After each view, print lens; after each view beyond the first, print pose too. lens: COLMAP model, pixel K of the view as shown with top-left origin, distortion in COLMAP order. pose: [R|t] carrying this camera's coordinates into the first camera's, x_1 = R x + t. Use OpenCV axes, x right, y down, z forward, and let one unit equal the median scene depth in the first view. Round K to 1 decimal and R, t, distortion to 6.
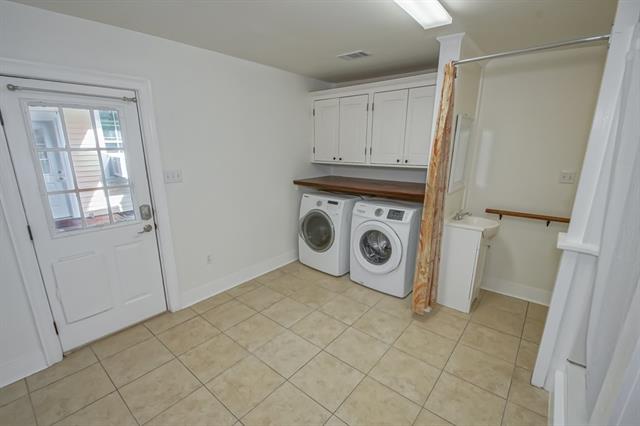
lens RADIAL K [[286.3, 0, 317.0], [0, 286.3, 213.8], [0, 0, 1]] dist [0.004764, -0.002378]
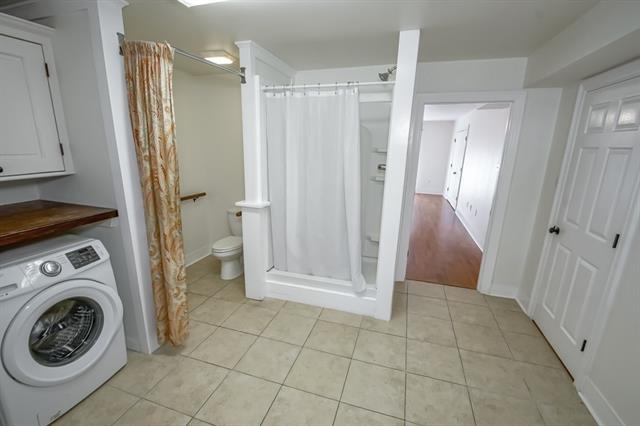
lens RADIAL K [[286.3, 0, 315.8], [0, 286.3, 214.0], [0, 0, 1]] dist [0.004764, -0.002378]
pose [[-0.360986, -0.225635, 0.904864, -0.498735], [0.207867, 0.926411, 0.313934, -0.196297], [-0.909110, 0.301417, -0.287519, 0.835275]]
